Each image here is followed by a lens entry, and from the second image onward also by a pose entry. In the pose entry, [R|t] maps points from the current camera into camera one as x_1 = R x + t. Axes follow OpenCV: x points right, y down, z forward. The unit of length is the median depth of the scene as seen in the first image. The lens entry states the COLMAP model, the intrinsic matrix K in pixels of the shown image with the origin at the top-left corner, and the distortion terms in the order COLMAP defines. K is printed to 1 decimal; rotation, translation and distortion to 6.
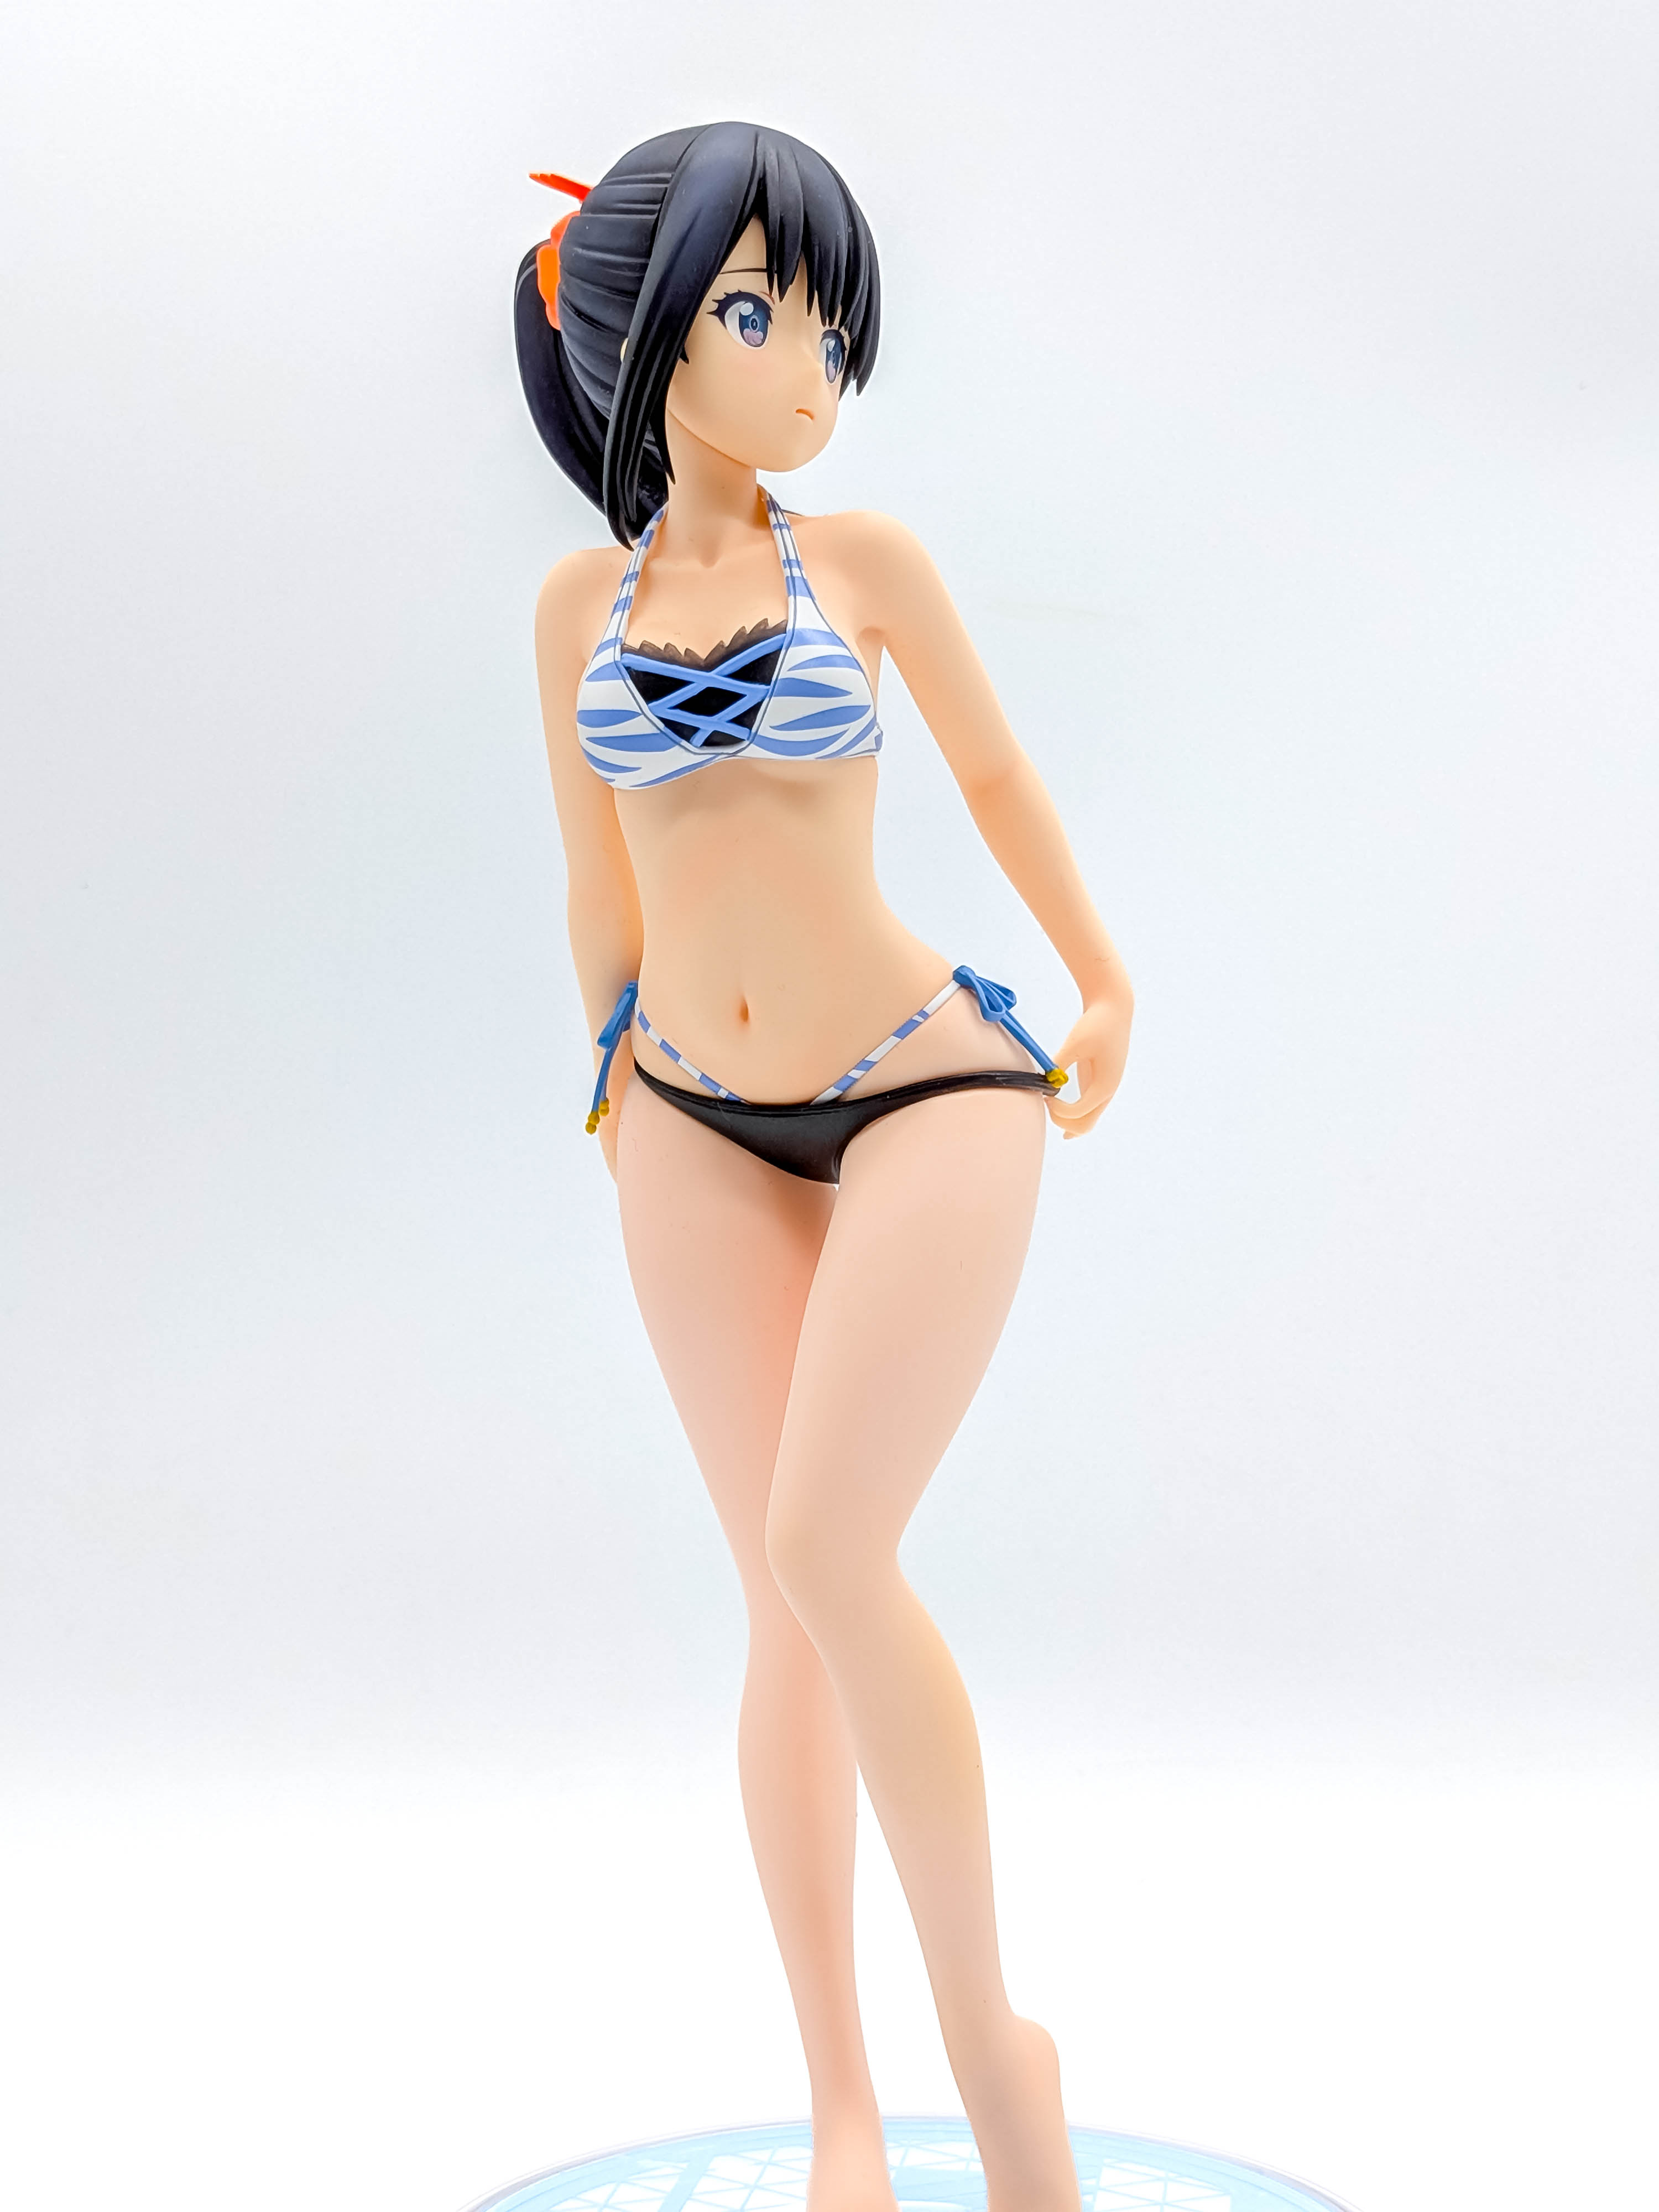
lens RADIAL K [[3139.6, 0, 863.7], [0, 3139.6, 1153.8], [0, 0, 1]] dist [0.068692, -0.152596]
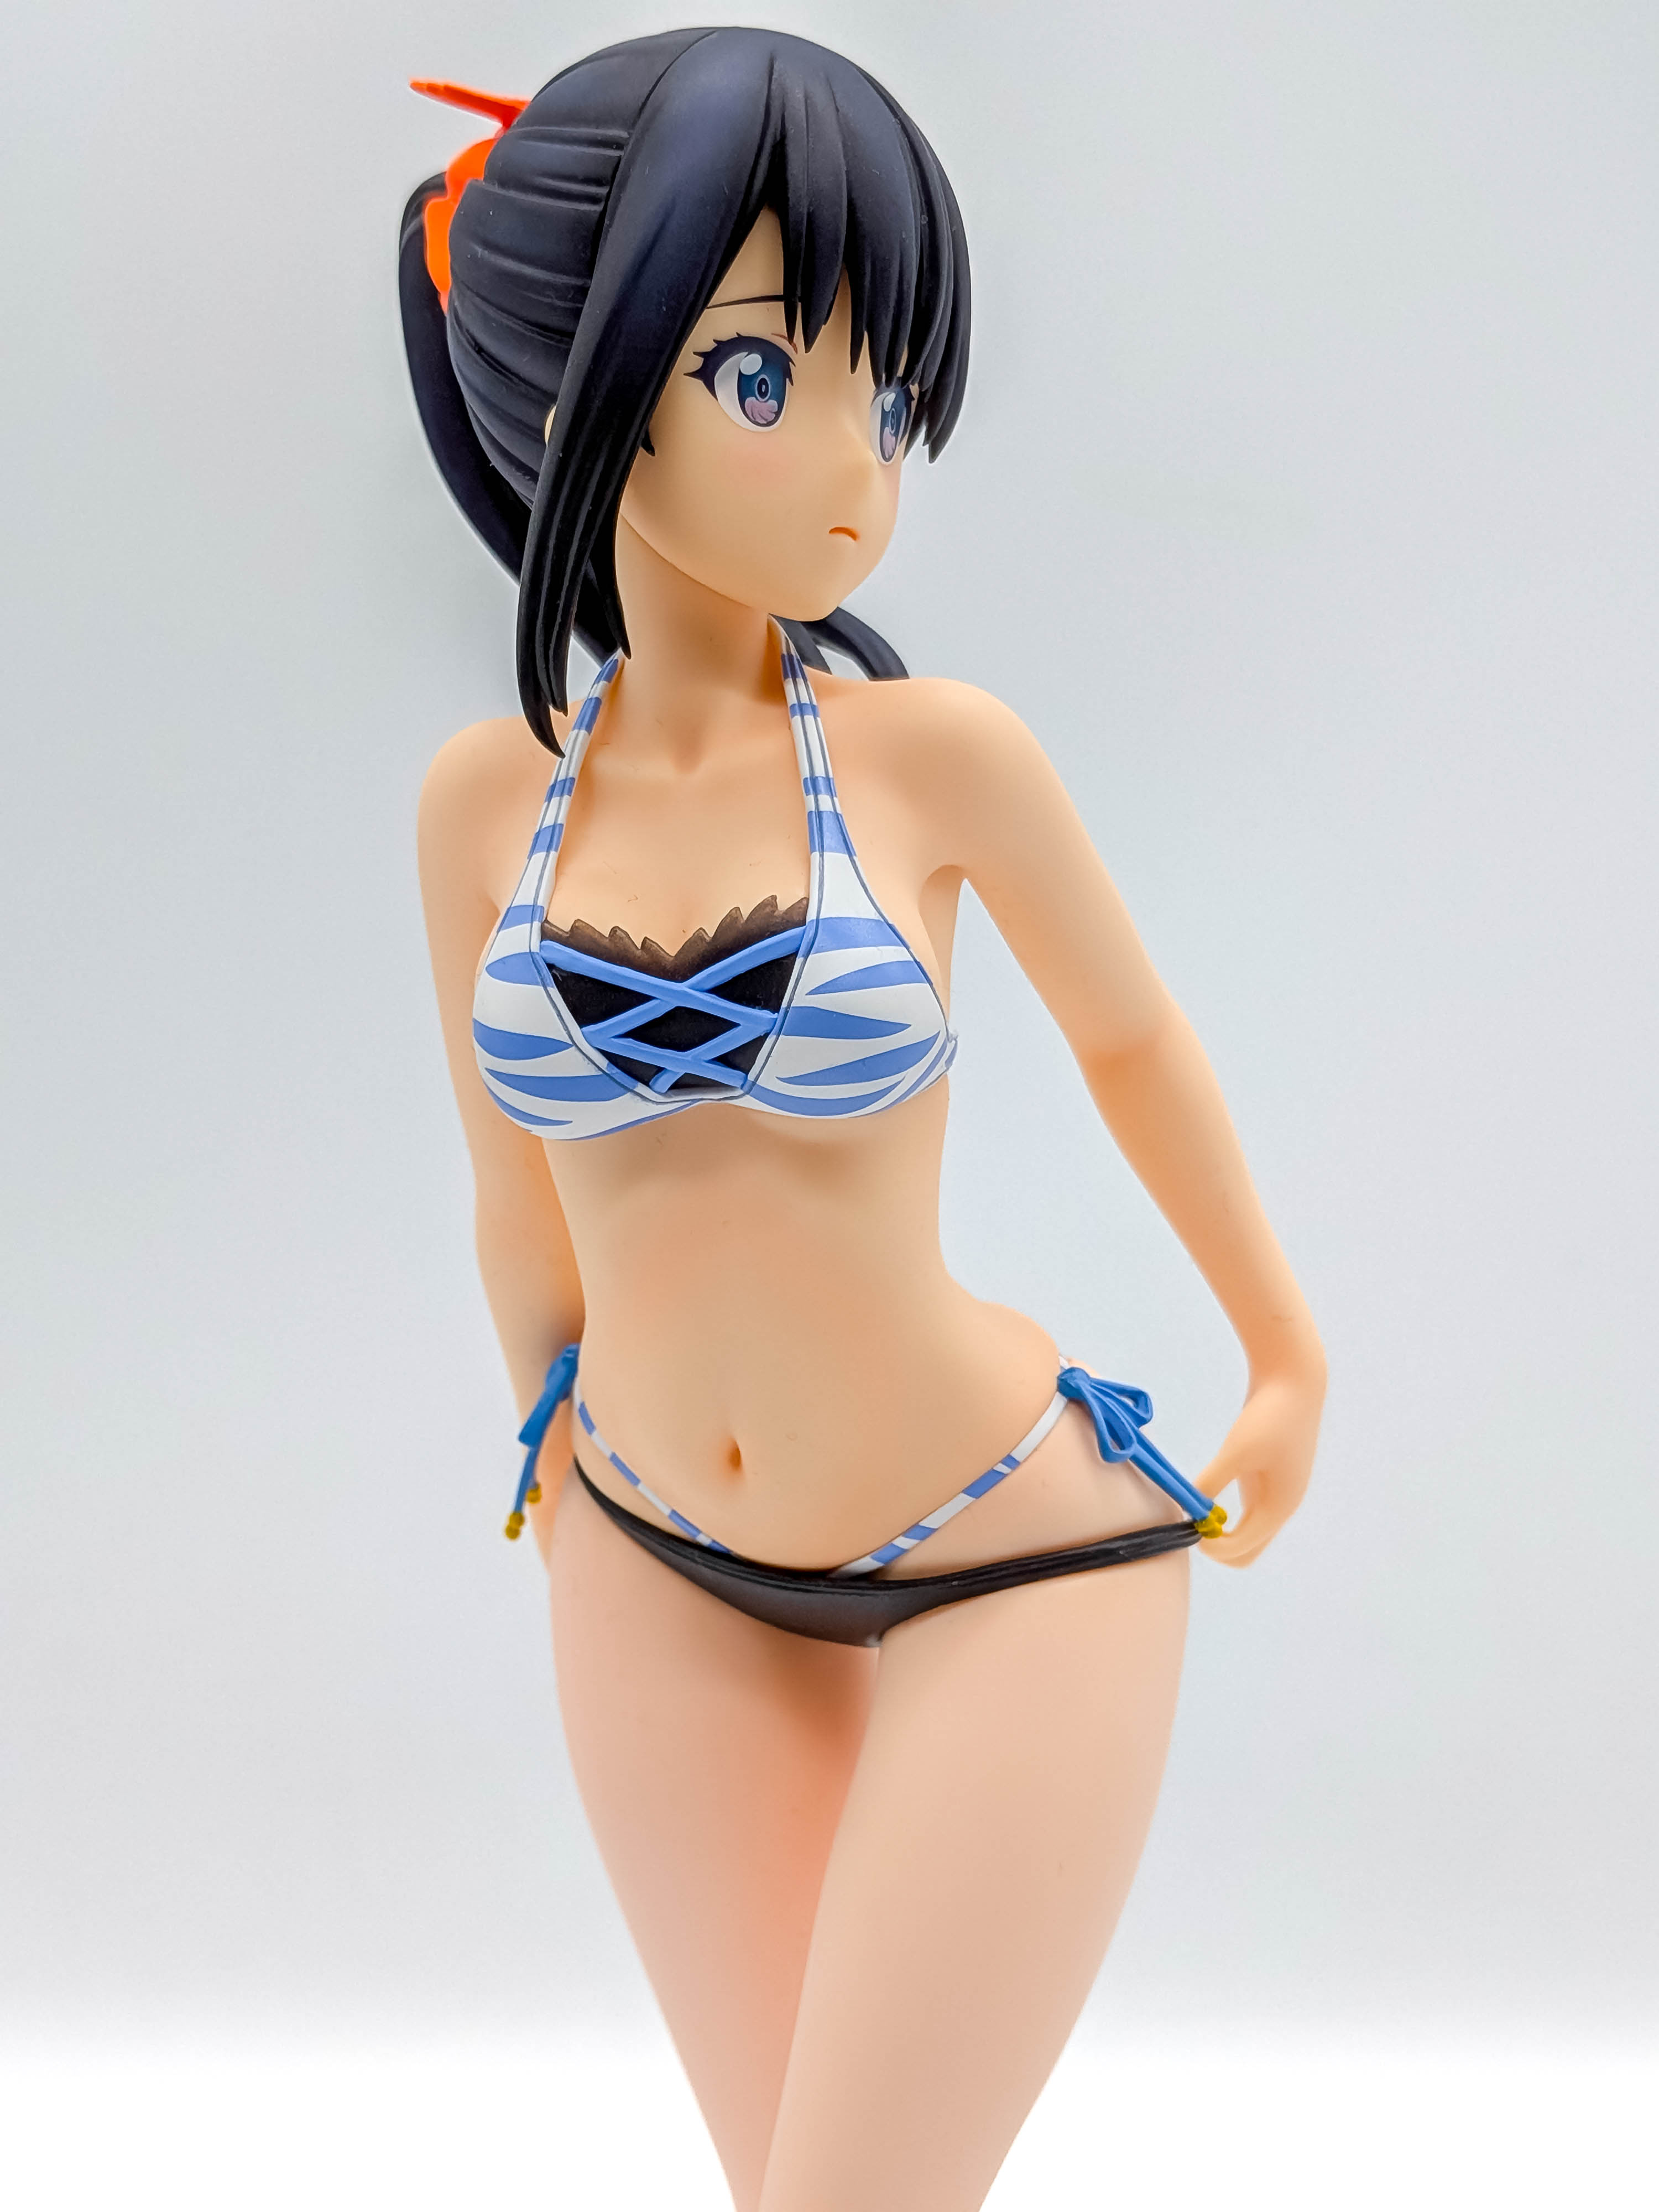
lens RADIAL K [[3192.7, 0, 832.3], [0, 3192.7, 1201.3], [0, 0, 1]] dist [0.067042, -0.077665]
pose [[0.999487, 0.020896, -0.024266, -0.003055], [-0.016976, 0.988266, 0.151799, -0.202109], [0.027153, -0.151309, 0.988114, 0.365069]]
